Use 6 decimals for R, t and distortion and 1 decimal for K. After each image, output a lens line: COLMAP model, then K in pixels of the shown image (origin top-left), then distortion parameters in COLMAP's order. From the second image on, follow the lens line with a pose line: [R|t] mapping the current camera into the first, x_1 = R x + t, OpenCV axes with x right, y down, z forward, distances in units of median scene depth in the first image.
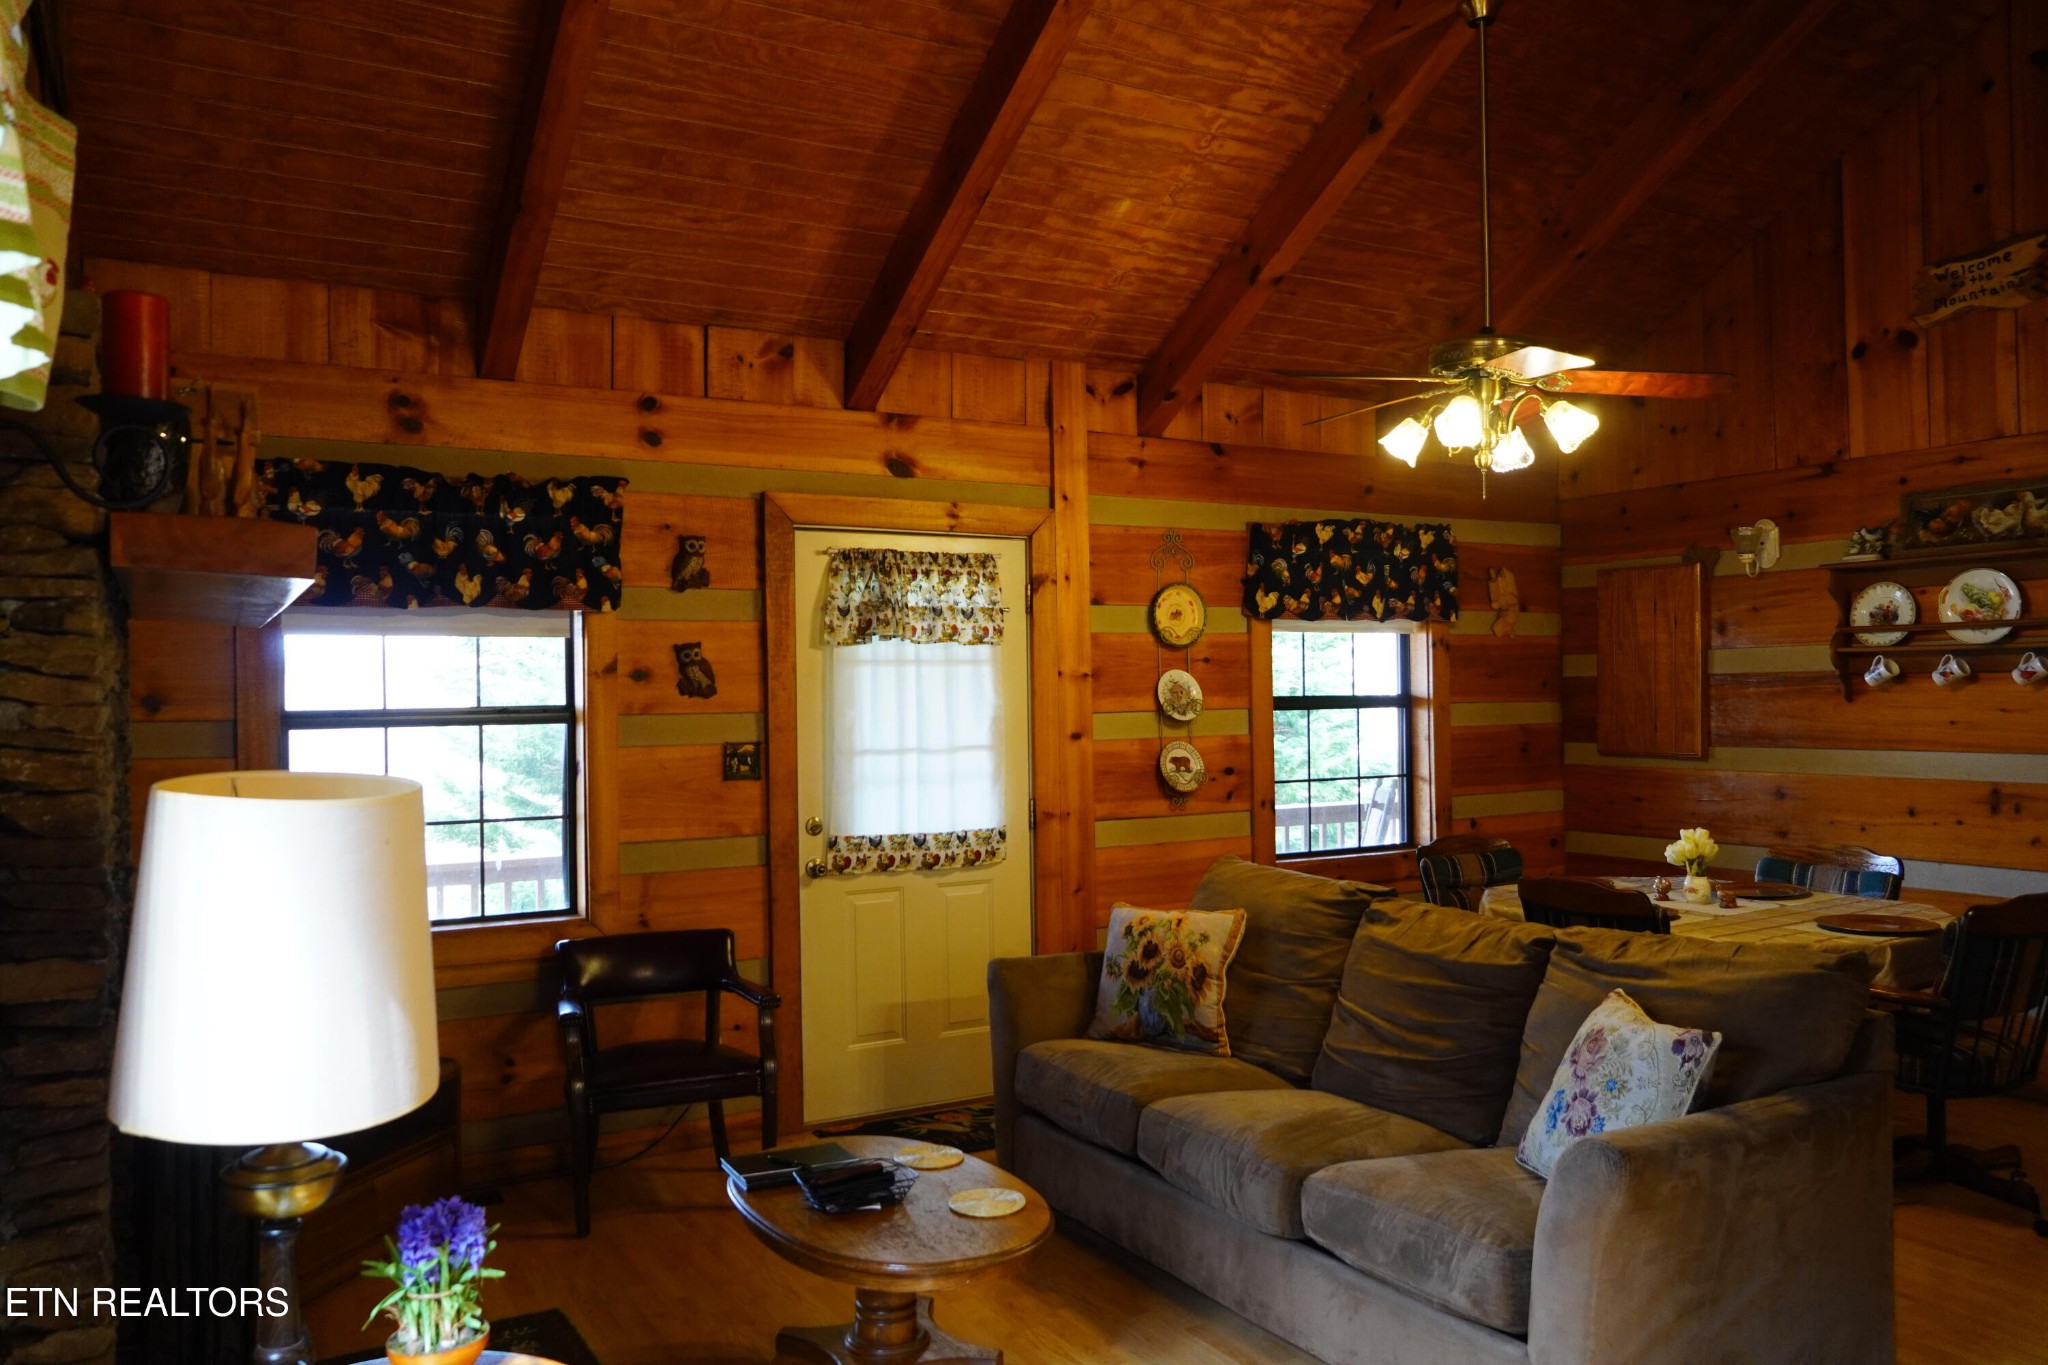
lens RADIAL K [[1544.4, 0, 1024.0], [0, 1544.4, 682.5], [0, 0, 1]] dist [-0.001784, -0.000324]
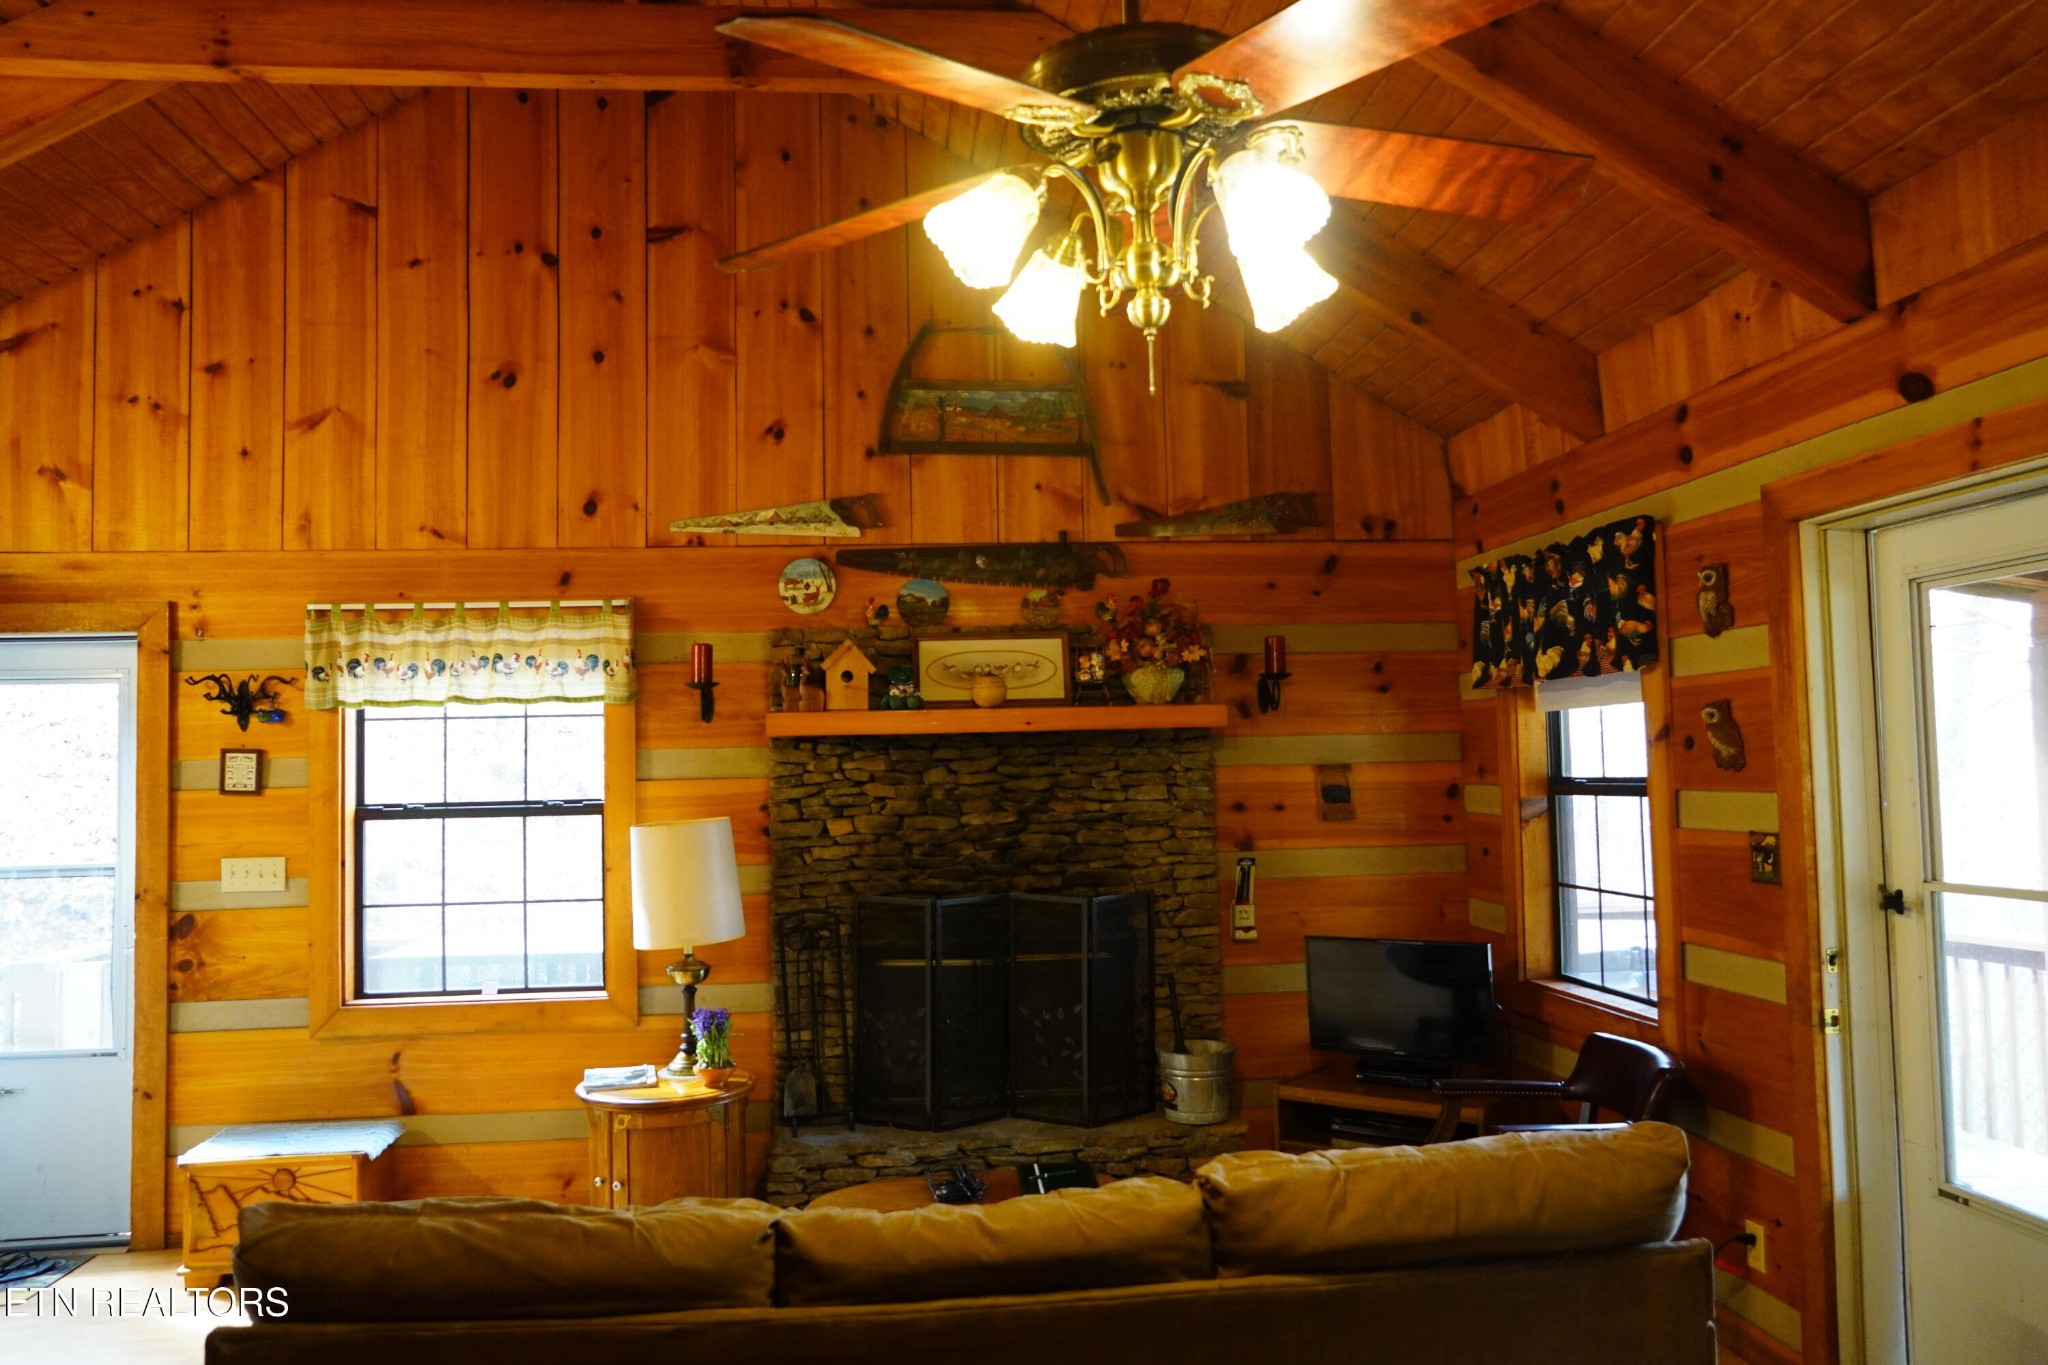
lens RADIAL K [[1544.4, 0, 1024.0], [0, 1544.4, 682.5], [0, 0, 1]] dist [-0.001784, -0.000324]
pose [[-0.414004, -0.027723, -0.909853, 0.661133], [0.030929, 0.998531, -0.044498, -0.011150], [0.909750, -0.046563, -0.412538, 1.029089]]
